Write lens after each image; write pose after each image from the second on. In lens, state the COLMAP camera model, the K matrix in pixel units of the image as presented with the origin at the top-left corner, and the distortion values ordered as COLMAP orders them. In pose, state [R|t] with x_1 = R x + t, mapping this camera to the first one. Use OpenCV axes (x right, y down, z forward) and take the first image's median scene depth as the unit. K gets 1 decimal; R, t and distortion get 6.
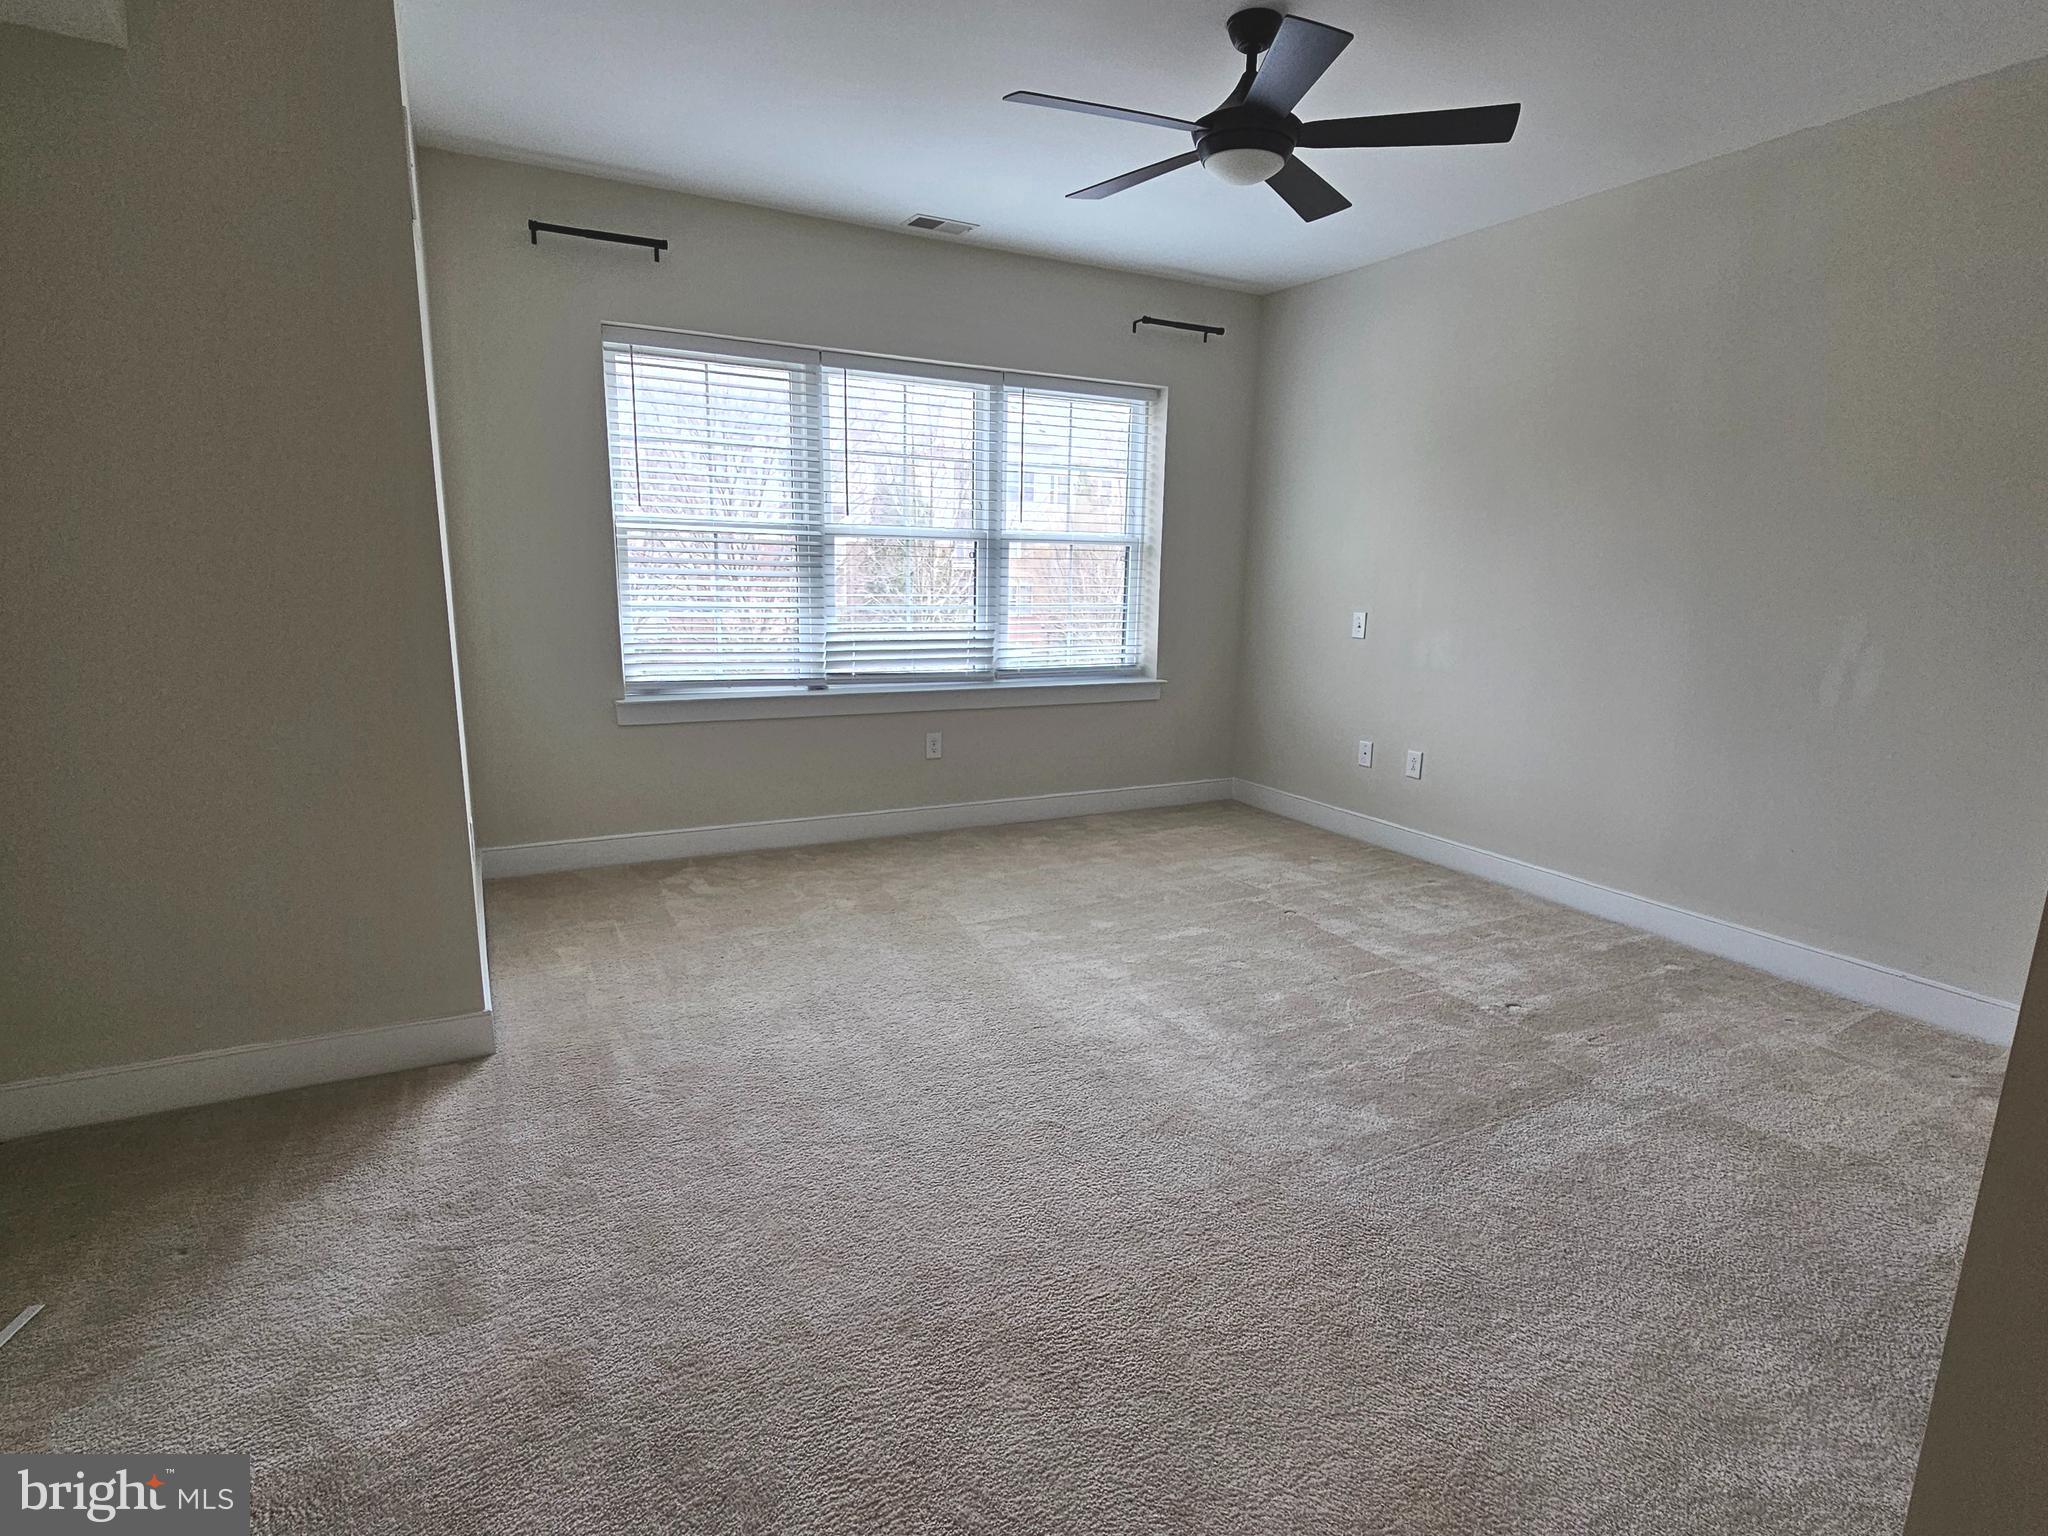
lens RADIAL K [[1039.6, 0, 1002.1], [0, 1039.6, 762.8], [0, 0, 1]] dist [-0.001301, 0.000779]
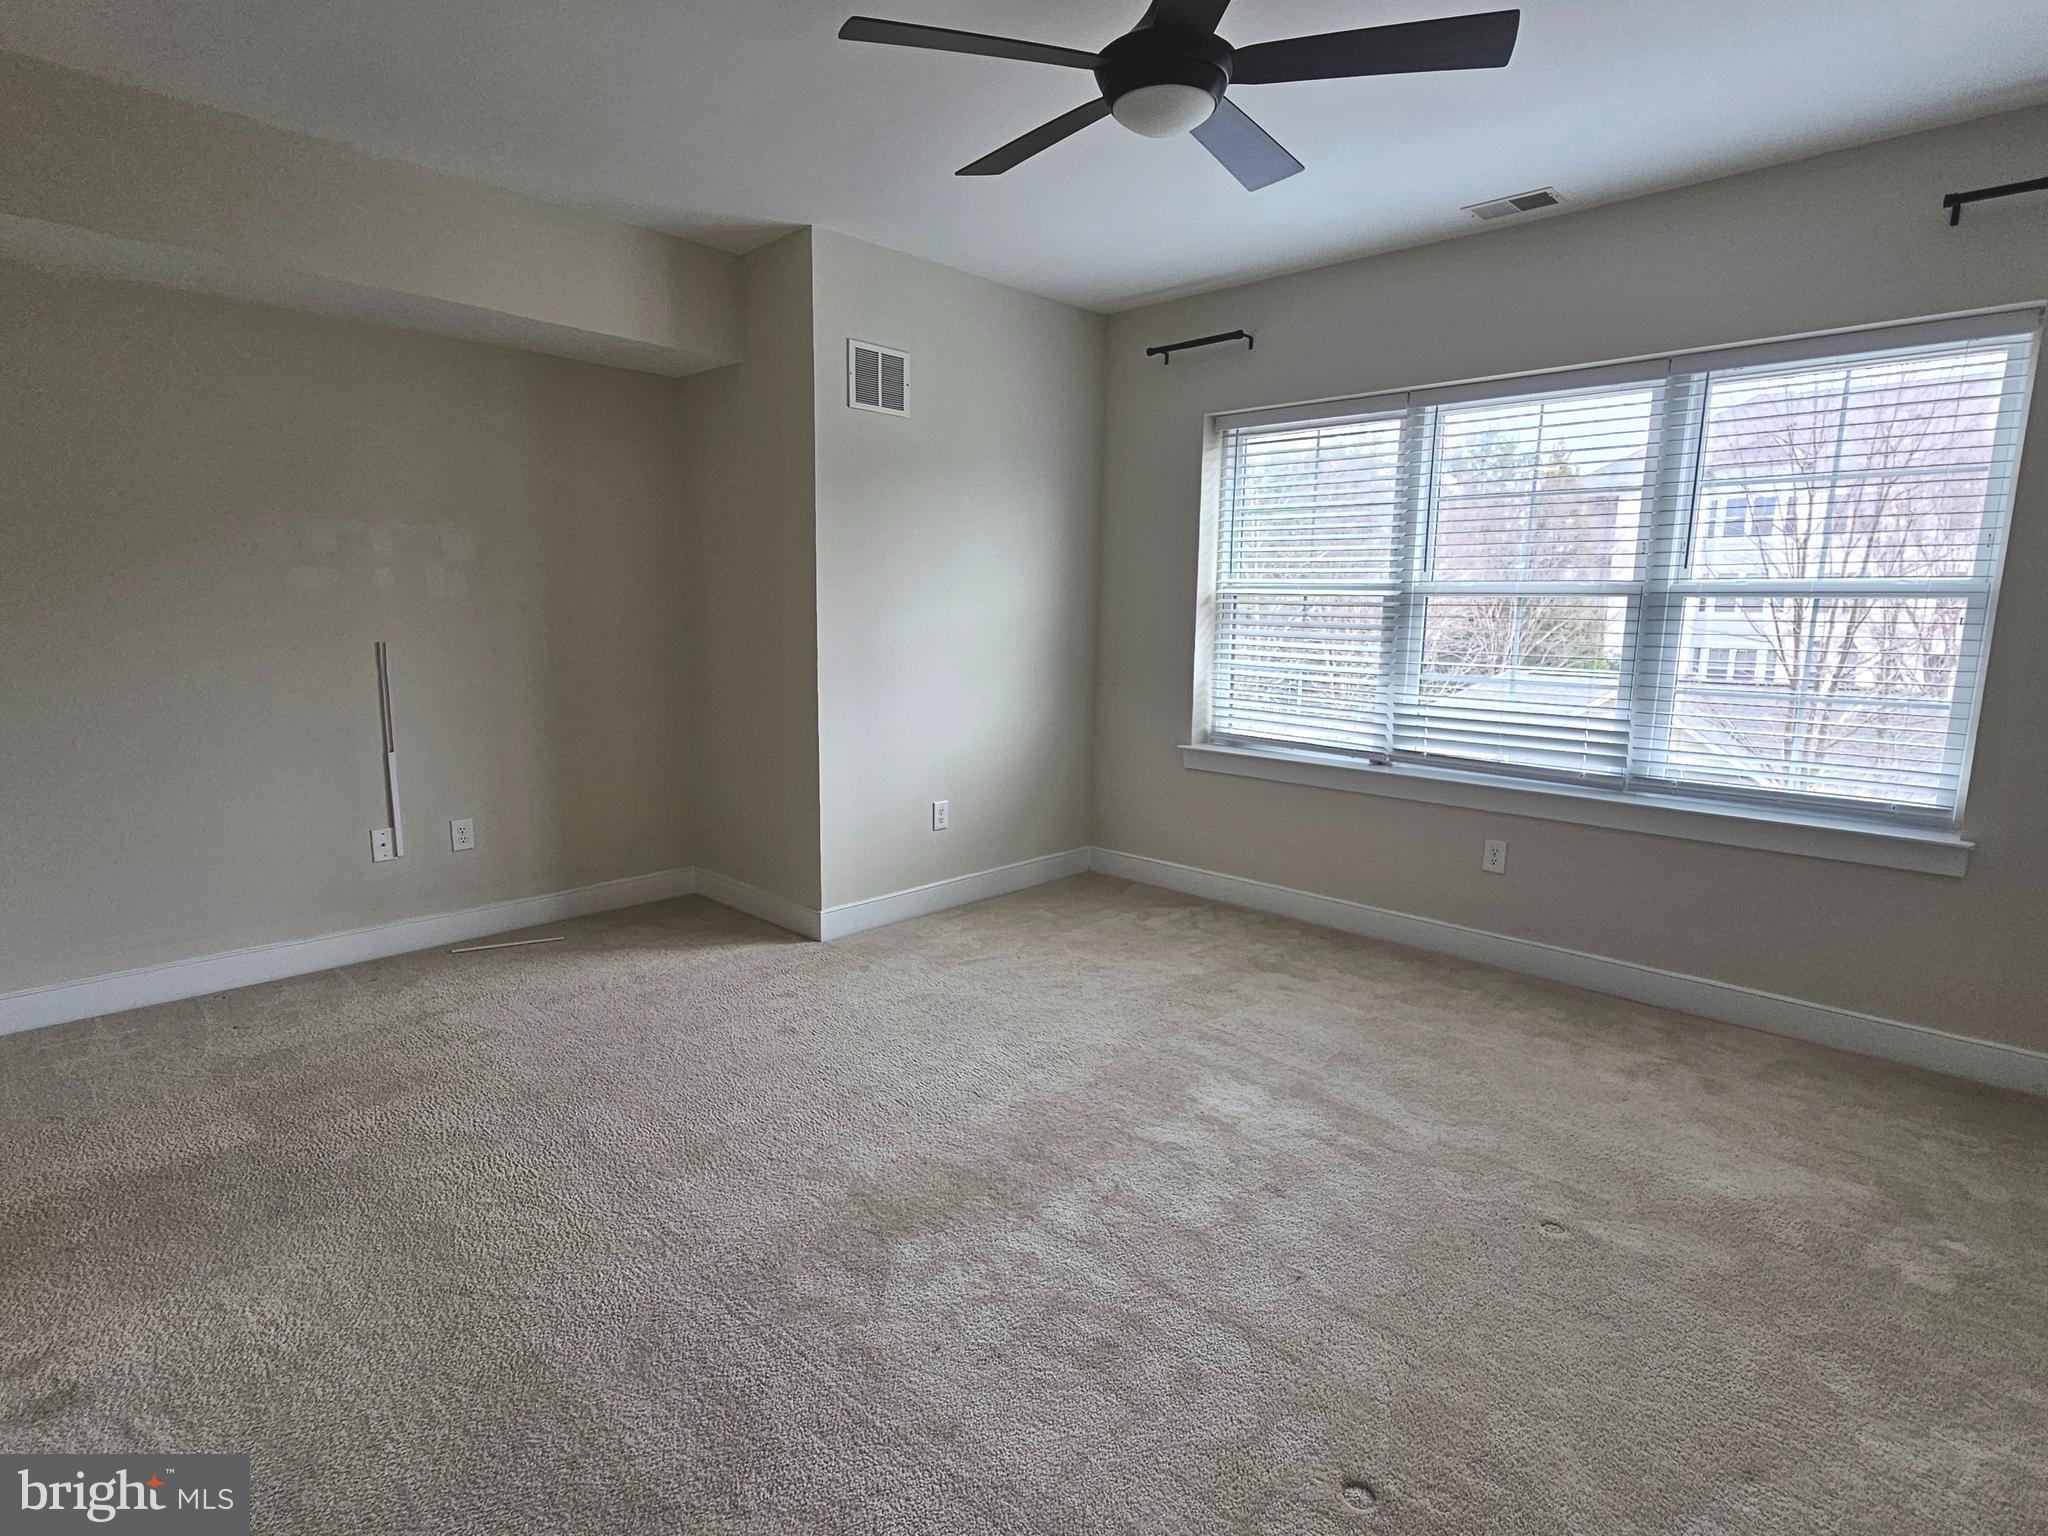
lens RADIAL K [[1039.6, 0, 1004.3], [0, 1039.6, 769.7], [0, 0, 1]] dist [-0.001301, 0.000779]
pose [[0.313133, 0.138612, -0.939540, 0.569578], [-0.174687, 0.980819, 0.086481, -0.087676], [0.933505, 0.137046, 0.331340, 0.396914]]
